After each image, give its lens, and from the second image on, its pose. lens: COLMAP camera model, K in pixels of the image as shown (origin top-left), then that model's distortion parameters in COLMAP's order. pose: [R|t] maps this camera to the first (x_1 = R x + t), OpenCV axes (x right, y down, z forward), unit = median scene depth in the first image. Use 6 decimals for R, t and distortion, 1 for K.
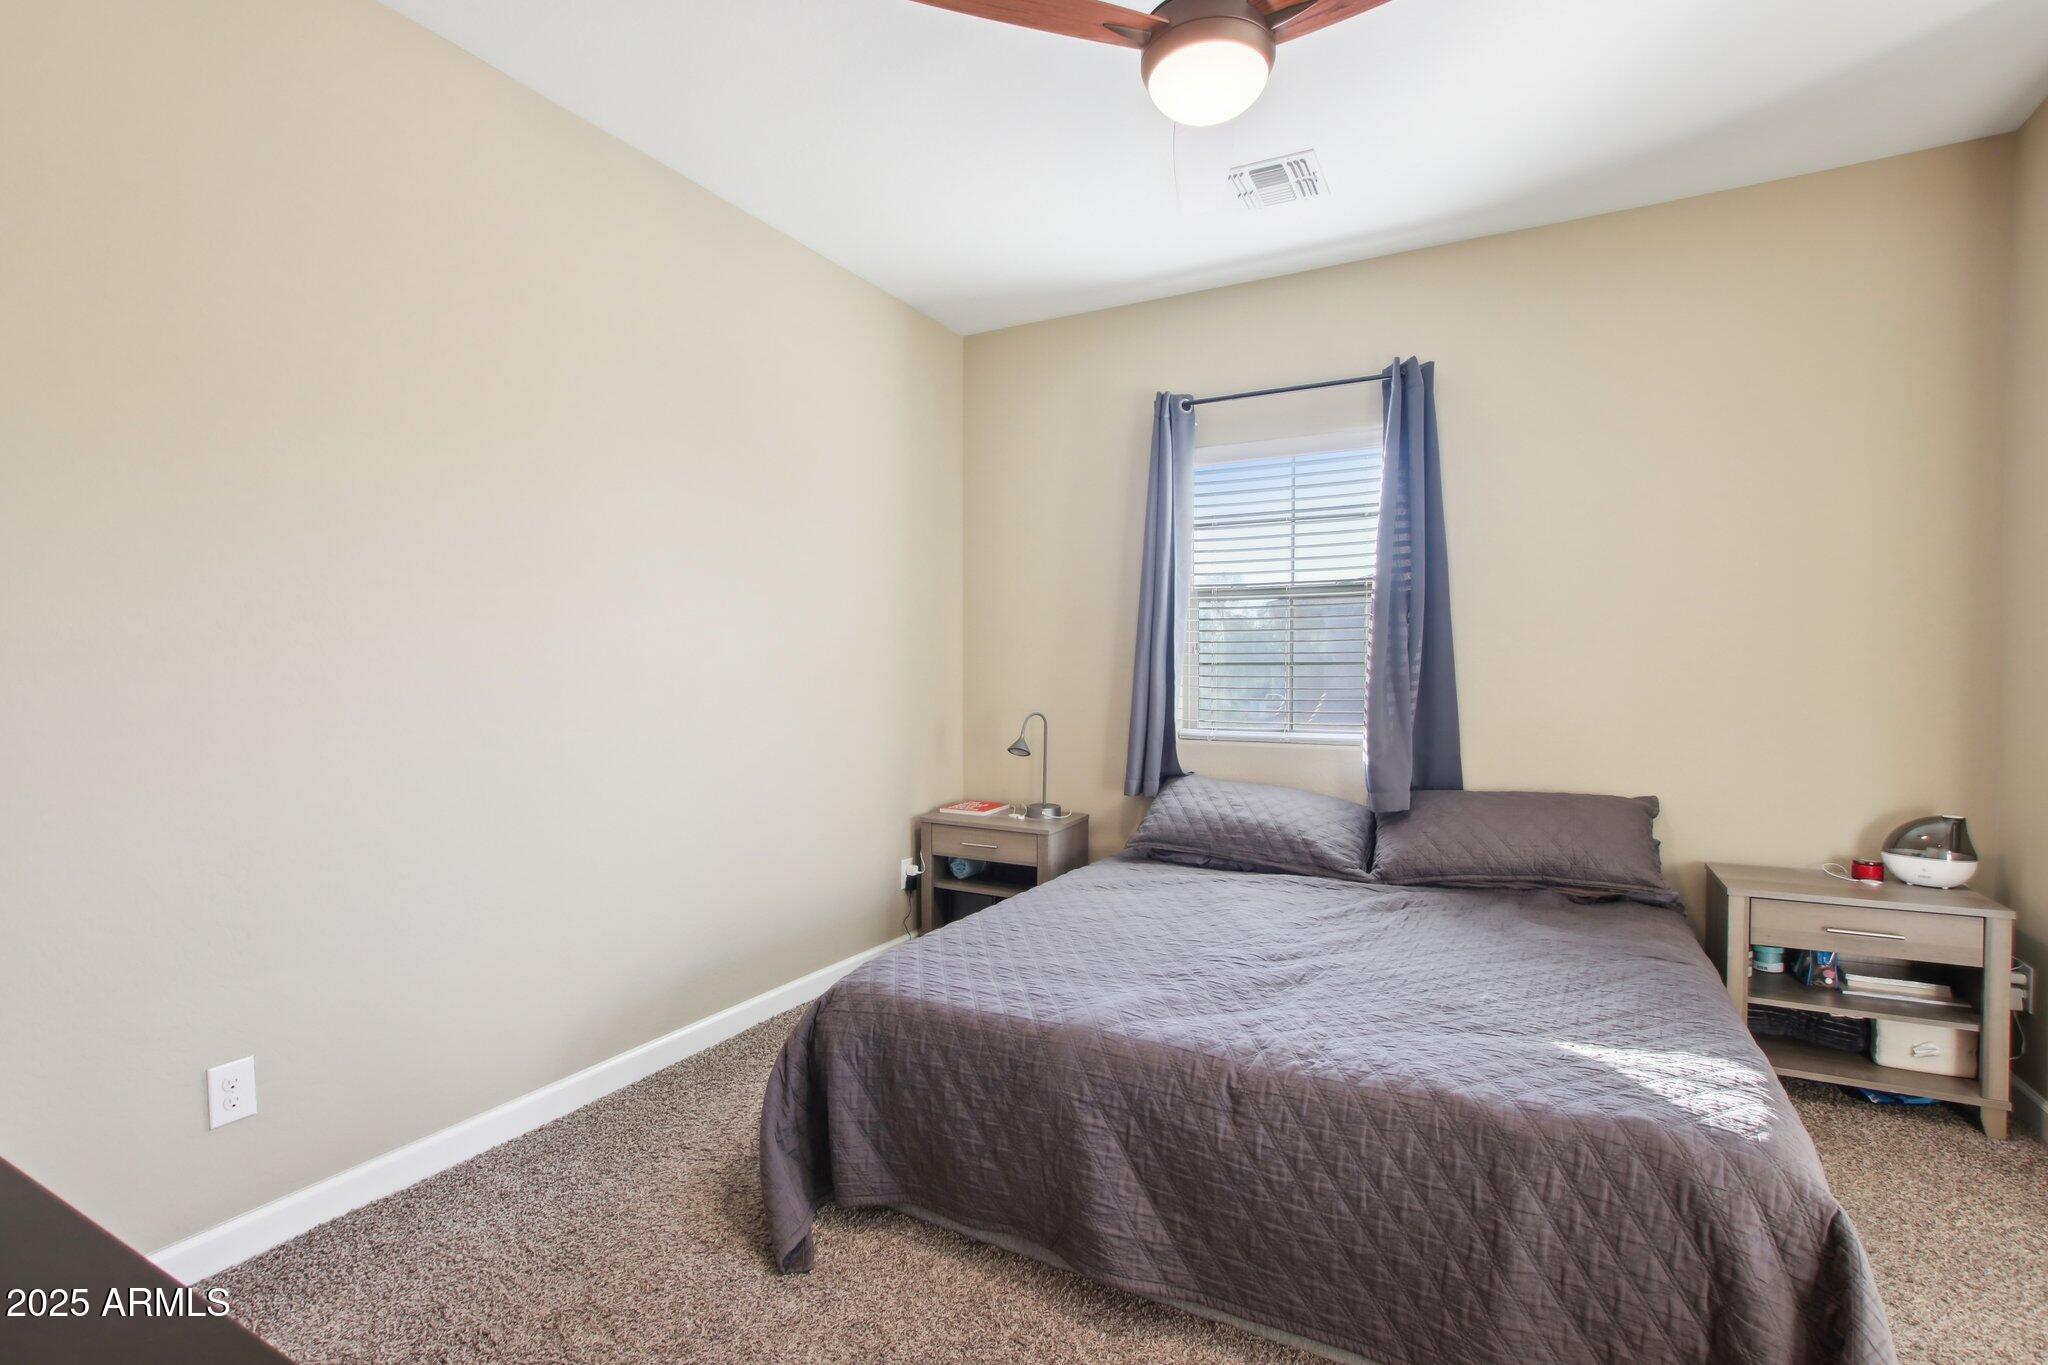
lens RADIAL K [[970.4, 0, 1013.9], [0, 970.4, 689.4], [0, 0, 1]] dist [-0.012878, 0.000682]
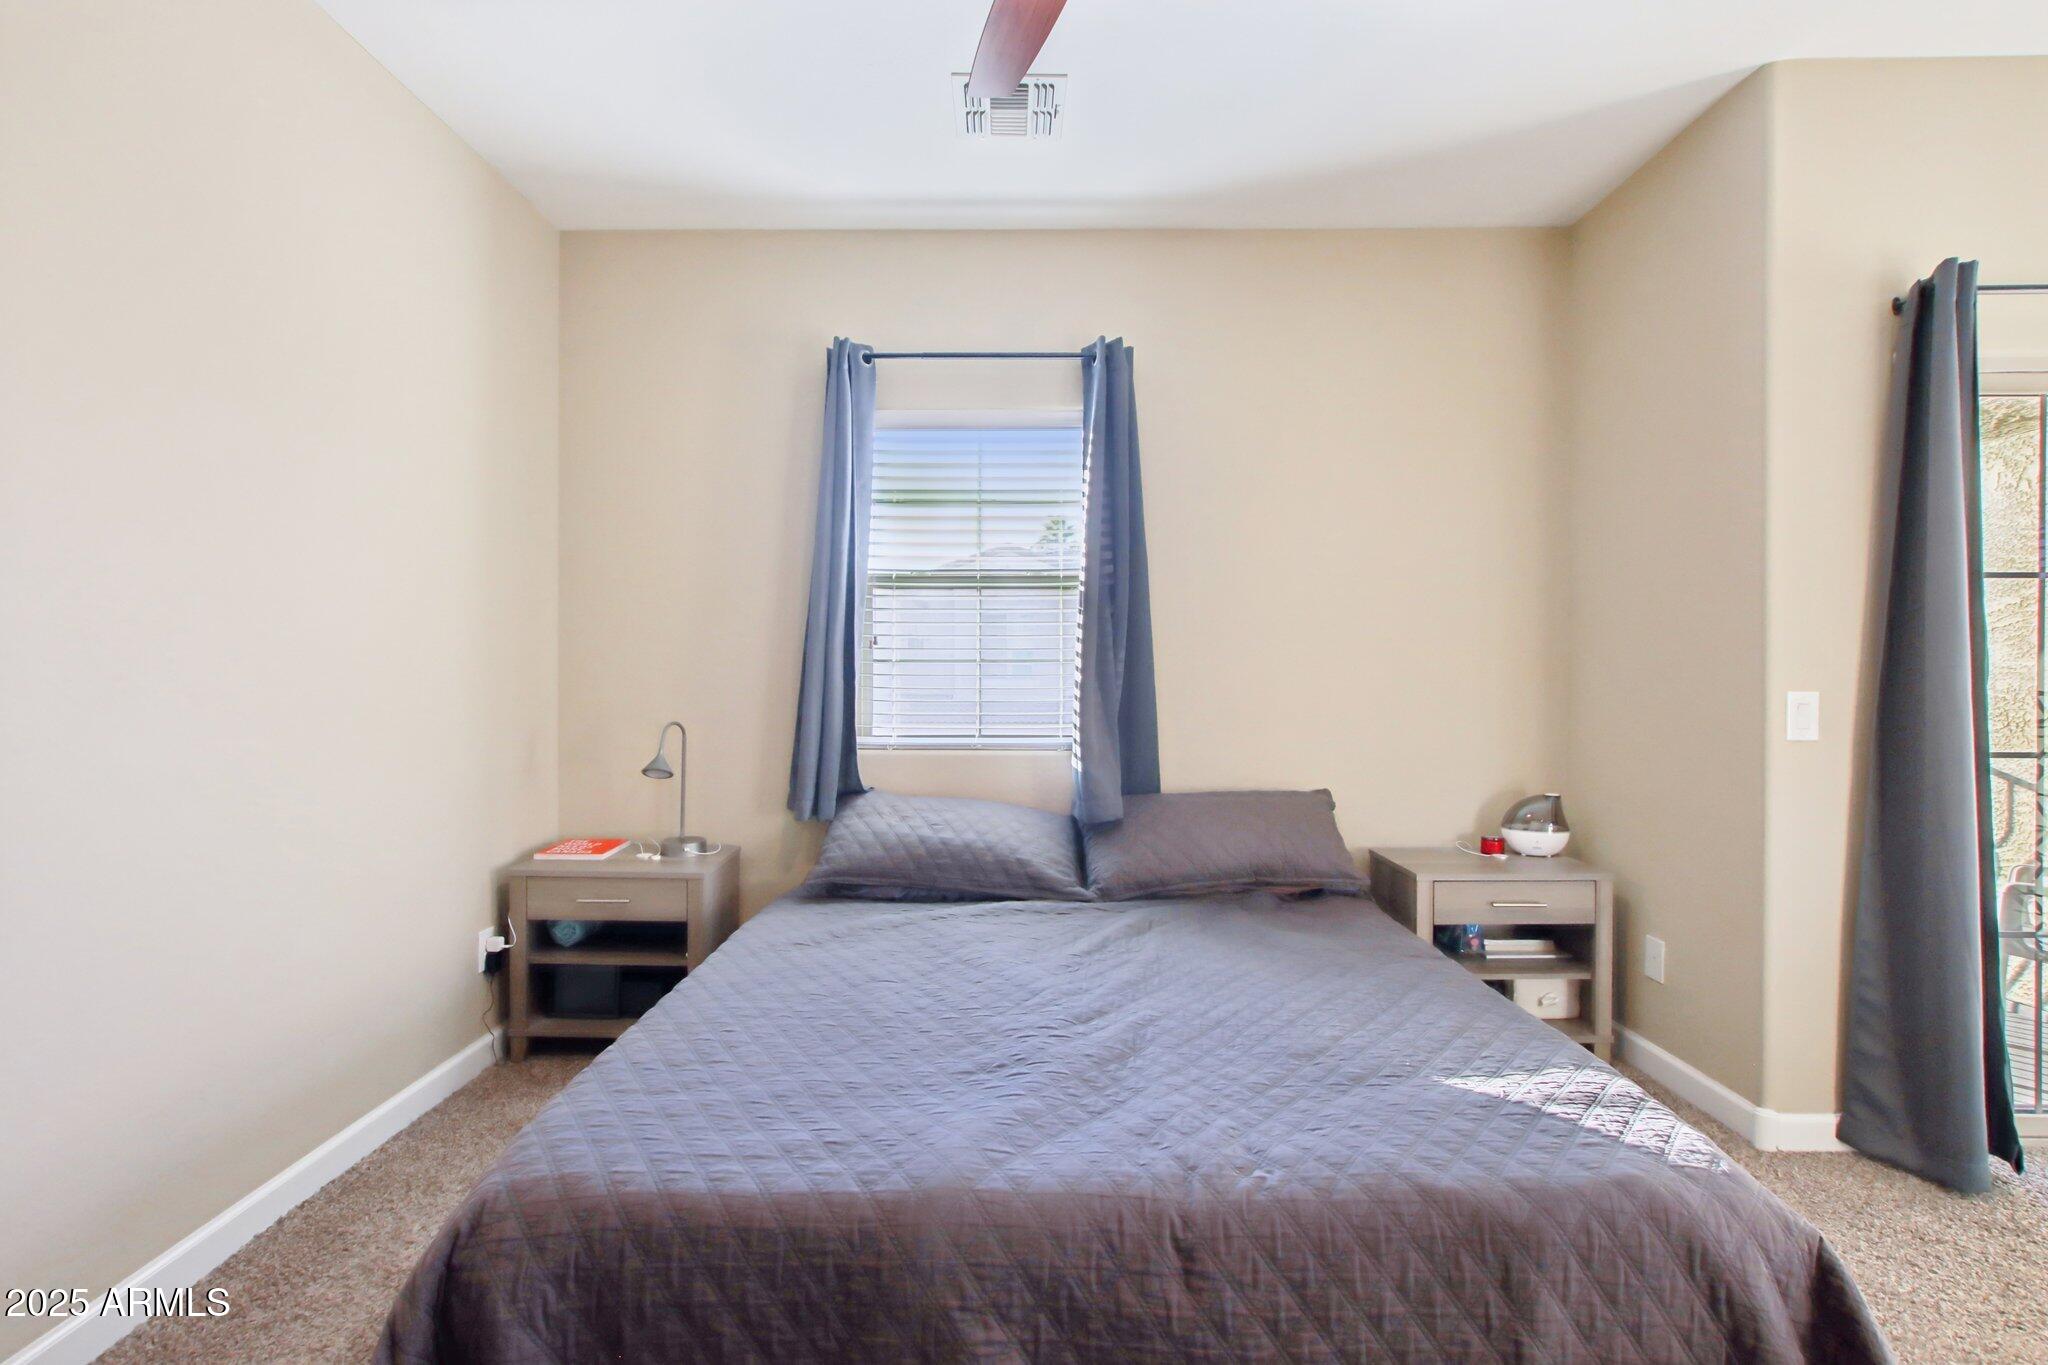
lens RADIAL K [[964.7, 0, 1018.7], [0, 964.7, 673.2], [0, 0, 1]] dist [-0.016788, 0.005517]
pose [[0.880548, -0.000710, 0.473957, -0.145958], [0.007222, 0.999903, -0.011921, -0.005979], [-0.473902, 0.013920, 0.880467, 0.266897]]
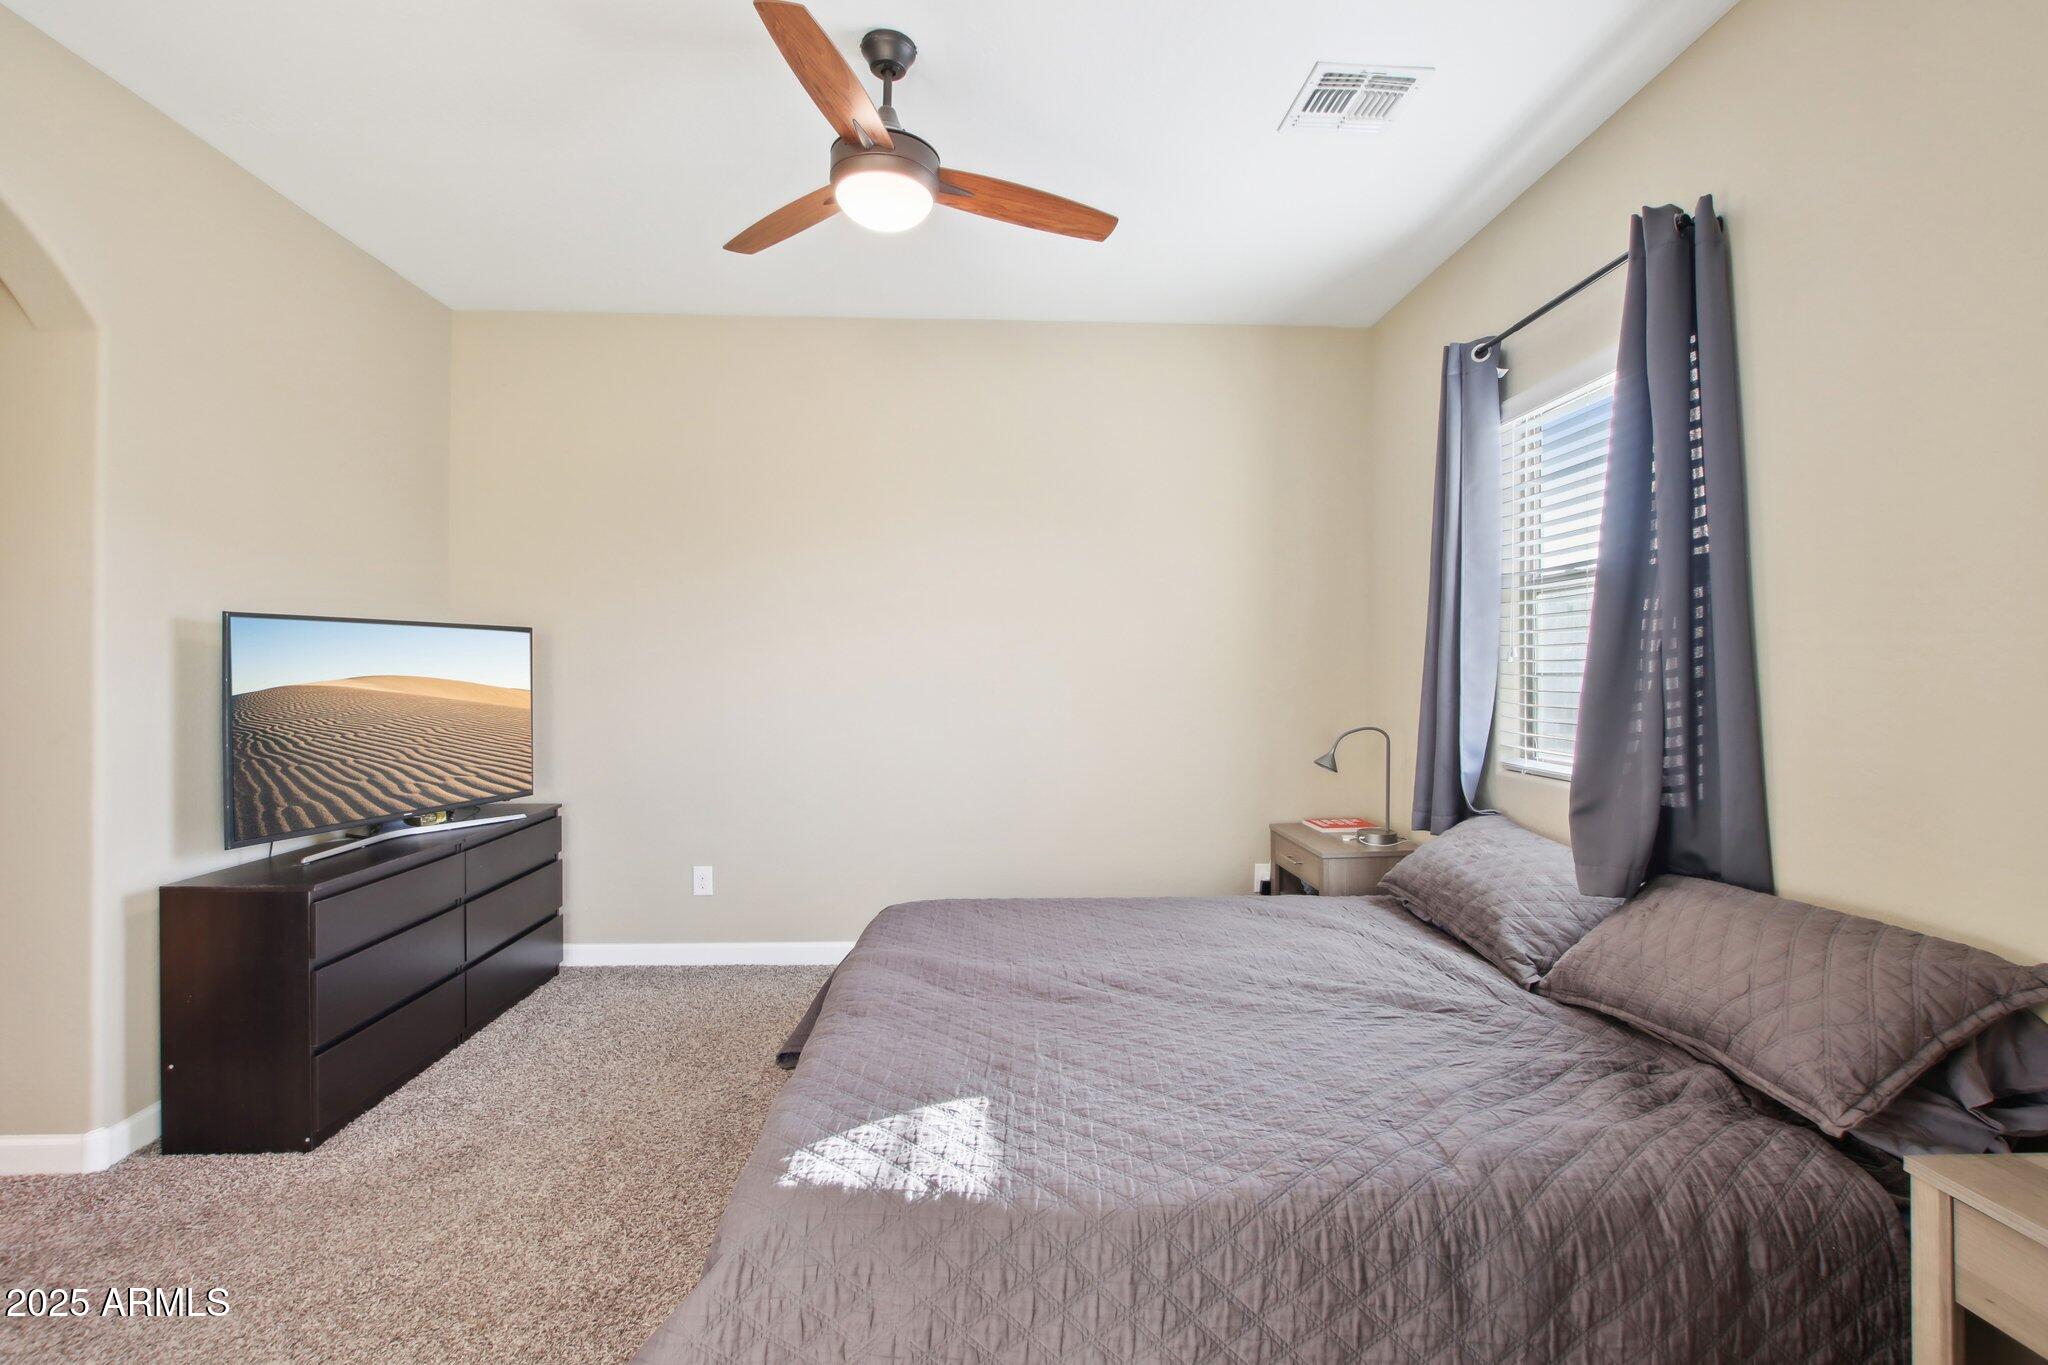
lens RADIAL K [[947.7, 0, 1026.6], [0, 947.7, 662.2], [0, 0, 1]] dist [-0.008142, -0.000339]
pose [[0.525251, -0.000900, -0.850947, 0.889851], [-0.030998, 0.999315, -0.020191, -0.013720], [0.850382, 0.036983, 0.524864, 0.376334]]
